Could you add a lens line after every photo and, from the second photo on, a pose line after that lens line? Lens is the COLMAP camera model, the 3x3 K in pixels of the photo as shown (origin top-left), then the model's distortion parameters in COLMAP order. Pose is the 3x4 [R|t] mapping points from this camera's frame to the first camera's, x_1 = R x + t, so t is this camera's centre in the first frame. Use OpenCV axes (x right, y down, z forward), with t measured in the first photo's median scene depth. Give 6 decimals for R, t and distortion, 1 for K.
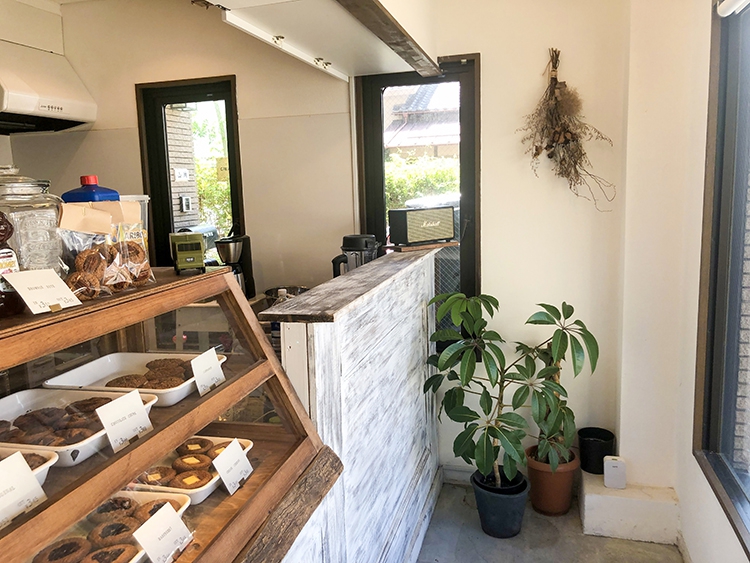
lens RADIAL K [[617.8, 0, 375.3], [0, 617.8, 280.6], [0, 0, 1]] dist [0.010221, -0.002155]
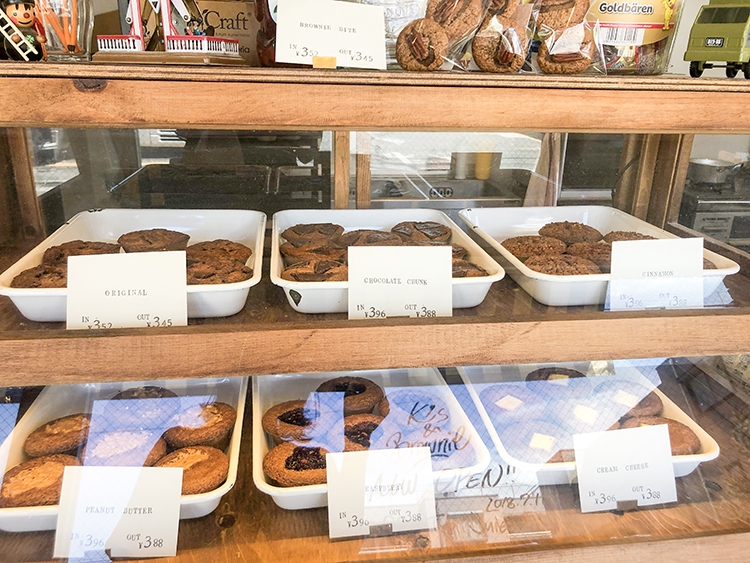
lens RADIAL K [[617.8, 0, 373.9], [0, 617.8, 278.7], [0, 0, 1]] dist [0.010221, -0.002155]
pose [[0.375958, 0.345134, -0.859964, 0.095661], [-0.172345, 0.937900, 0.301067, 0.050317], [0.910468, 0.035021, 0.412093, 0.775039]]
